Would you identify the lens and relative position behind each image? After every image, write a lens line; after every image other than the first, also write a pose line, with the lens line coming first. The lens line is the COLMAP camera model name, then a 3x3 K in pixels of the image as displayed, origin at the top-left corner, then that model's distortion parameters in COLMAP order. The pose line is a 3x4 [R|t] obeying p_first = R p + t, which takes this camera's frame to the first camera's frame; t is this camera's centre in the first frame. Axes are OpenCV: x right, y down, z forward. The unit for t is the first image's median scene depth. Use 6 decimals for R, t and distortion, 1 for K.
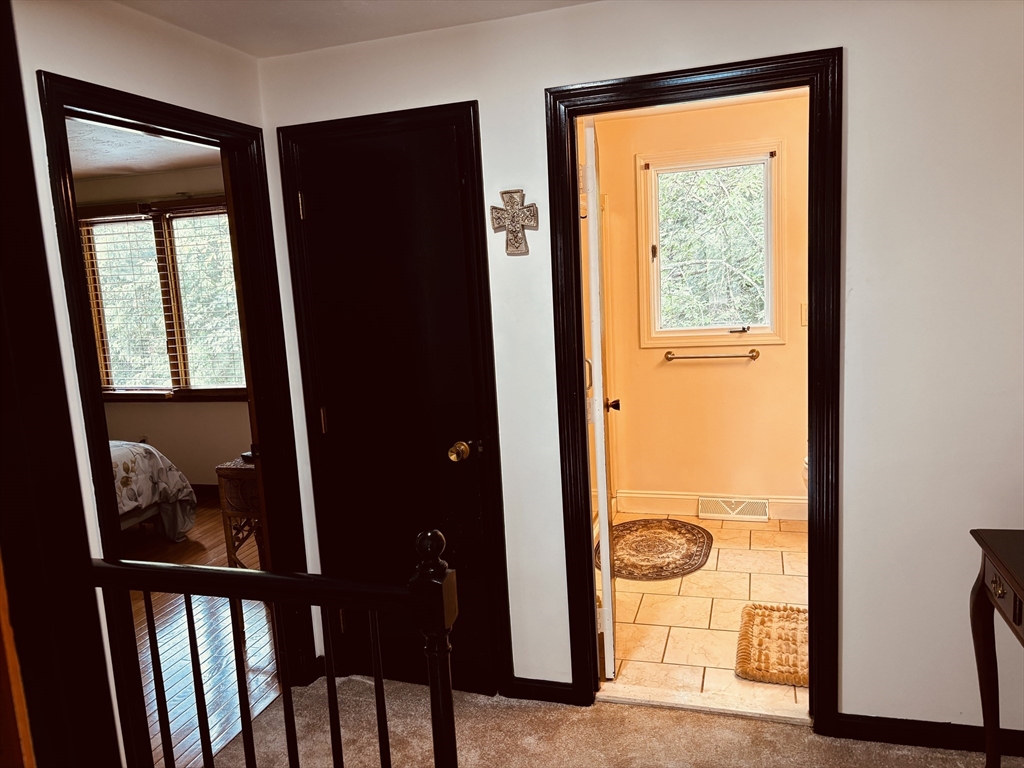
lens RADIAL K [[775.0, 0, 520.3], [0, 775.0, 382.9], [0, 0, 1]] dist [0.056067, -0.082669]
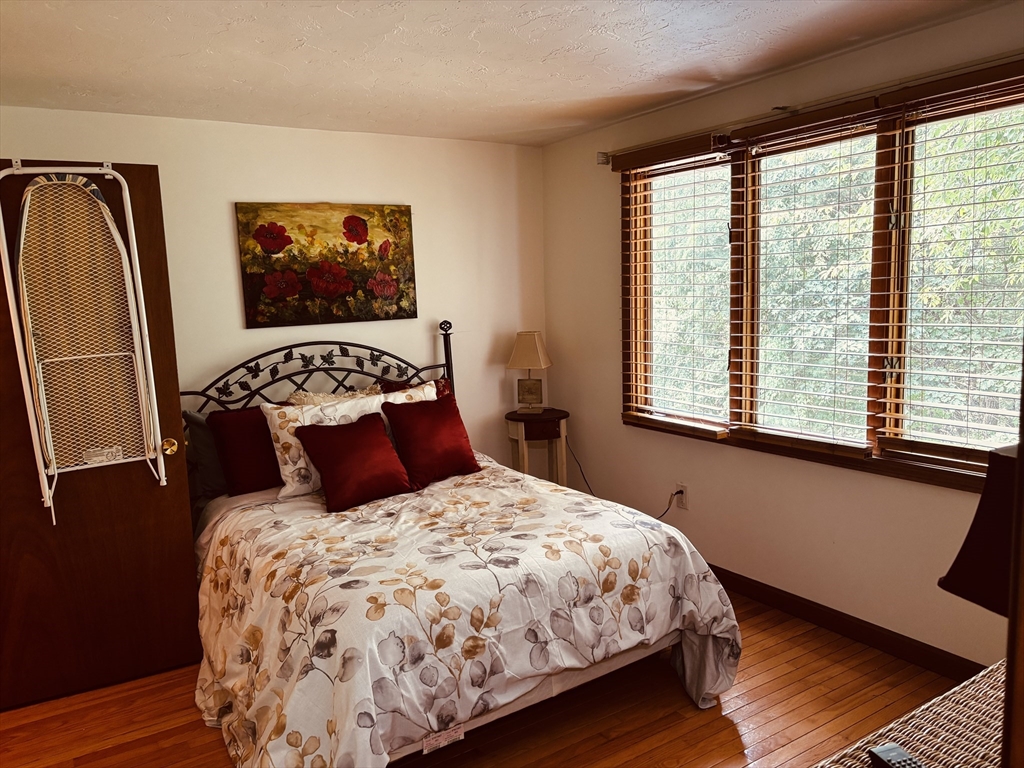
lens RADIAL K [[775.0, 0, 520.3], [0, 775.0, 382.9], [0, 0, 1]] dist [0.056067, -0.082669]
pose [[0.755886, 0.110510, -0.645309, -0.172371], [-0.100842, 0.993541, 0.052023, -0.044700], [0.646890, 0.025750, 0.762148, 0.414369]]
